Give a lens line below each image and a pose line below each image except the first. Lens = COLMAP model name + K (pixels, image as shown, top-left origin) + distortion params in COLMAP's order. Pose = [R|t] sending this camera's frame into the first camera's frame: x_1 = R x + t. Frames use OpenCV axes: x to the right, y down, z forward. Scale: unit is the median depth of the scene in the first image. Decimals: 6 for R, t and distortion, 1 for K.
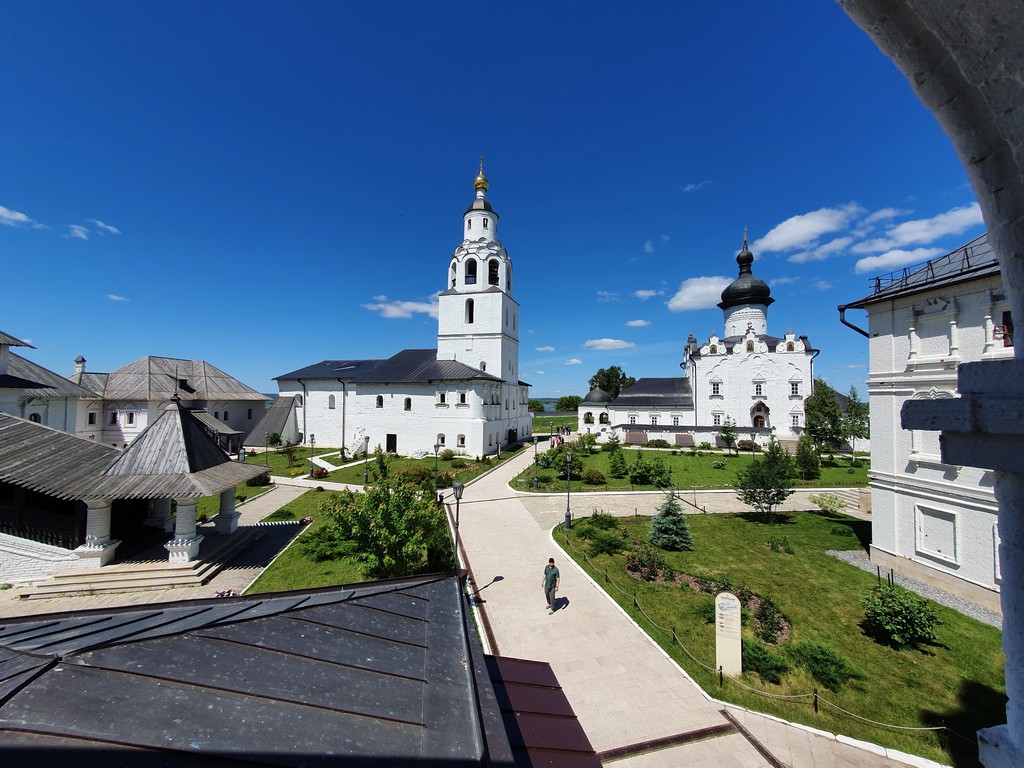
lens RADIAL K [[415.2, 0, 512.0], [0, 415.2, 384.0], [0, 0, 1]] dist [0.000596, 0.000259]
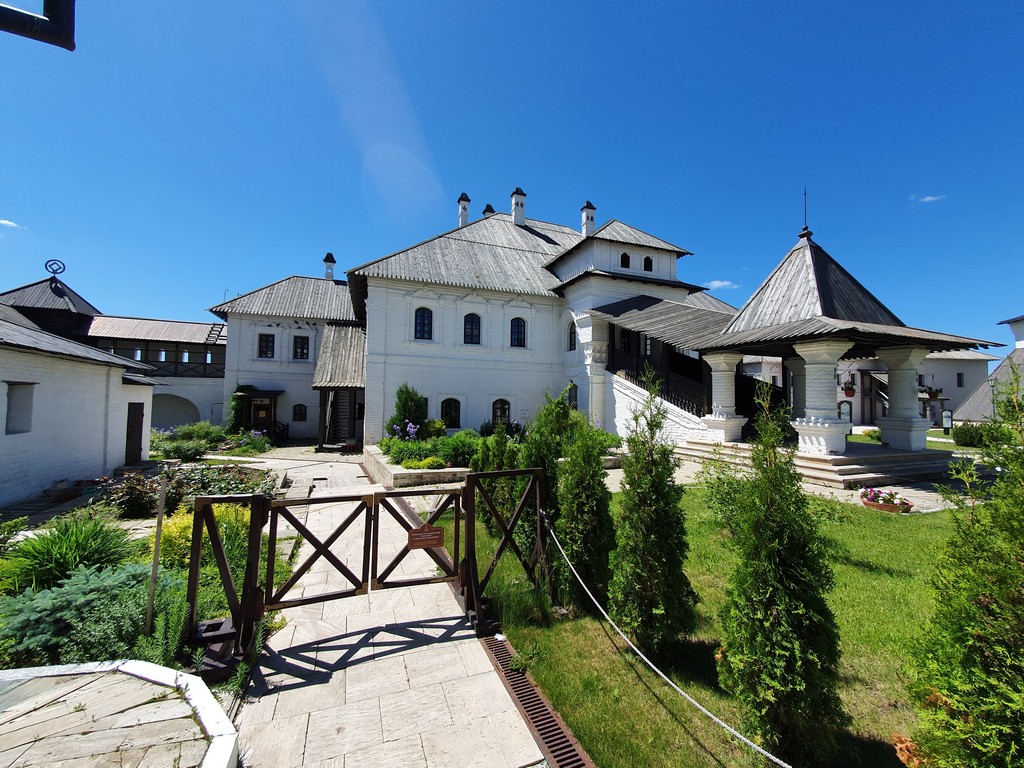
lens RADIAL K [[415.2, 0, 512.0], [0, 415.2, 384.0], [0, 0, 1]] dist [0.000596, 0.000259]
pose [[0.176916, -0.046527, -0.983126, -0.244577], [0.023341, 0.998799, -0.043069, 0.339853], [0.983949, -0.015328, 0.177789, 0.426572]]
